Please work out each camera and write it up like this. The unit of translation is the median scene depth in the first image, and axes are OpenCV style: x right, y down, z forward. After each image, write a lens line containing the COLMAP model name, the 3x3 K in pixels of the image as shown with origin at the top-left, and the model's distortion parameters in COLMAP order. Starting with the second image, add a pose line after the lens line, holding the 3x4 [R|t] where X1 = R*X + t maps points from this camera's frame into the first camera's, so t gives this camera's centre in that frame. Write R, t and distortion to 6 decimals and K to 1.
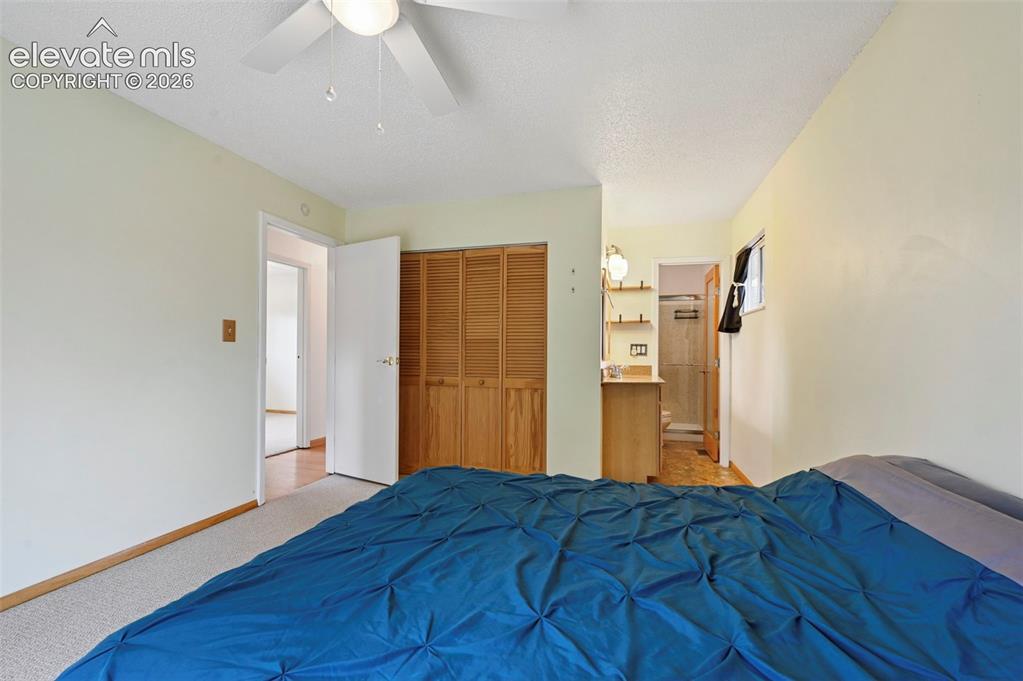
lens RADIAL K [[431.5, 0, 517.1], [0, 431.5, 347.5], [0, 0, 1]] dist [-0.010078, 0.000799]
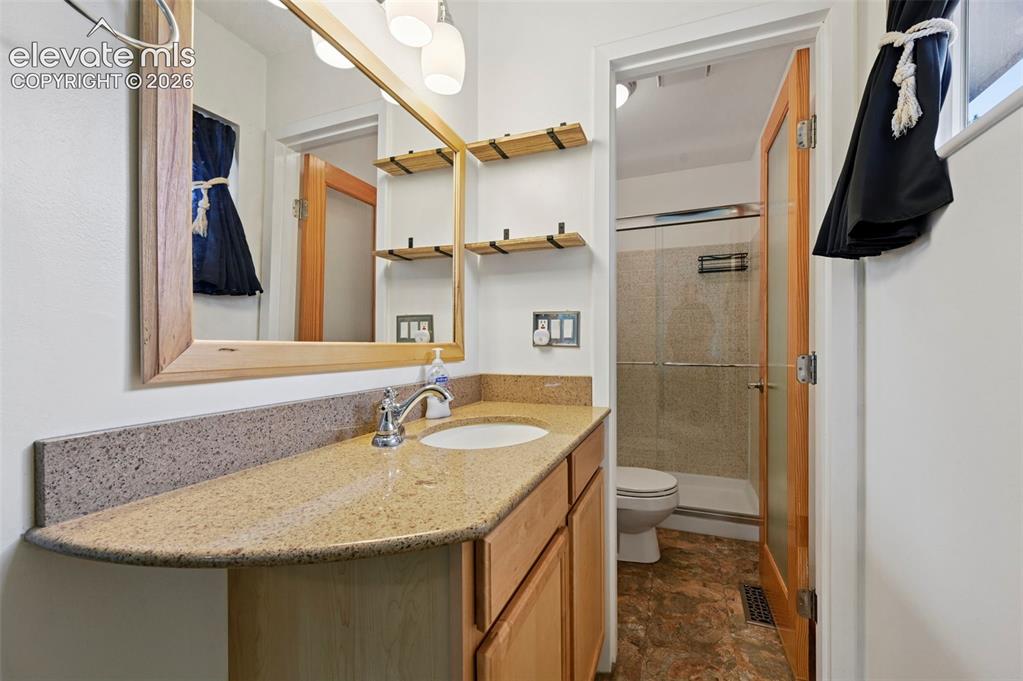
lens RADIAL K [[431.5, 0, 509.5], [0, 431.5, 346.6], [0, 0, 1]] dist [-0.010078, 0.000799]
pose [[0.992918, -0.009830, -0.118398, 0.322763], [0.011638, 0.999826, 0.014586, 0.015247], [0.118234, -0.015861, 0.992859, 0.744158]]
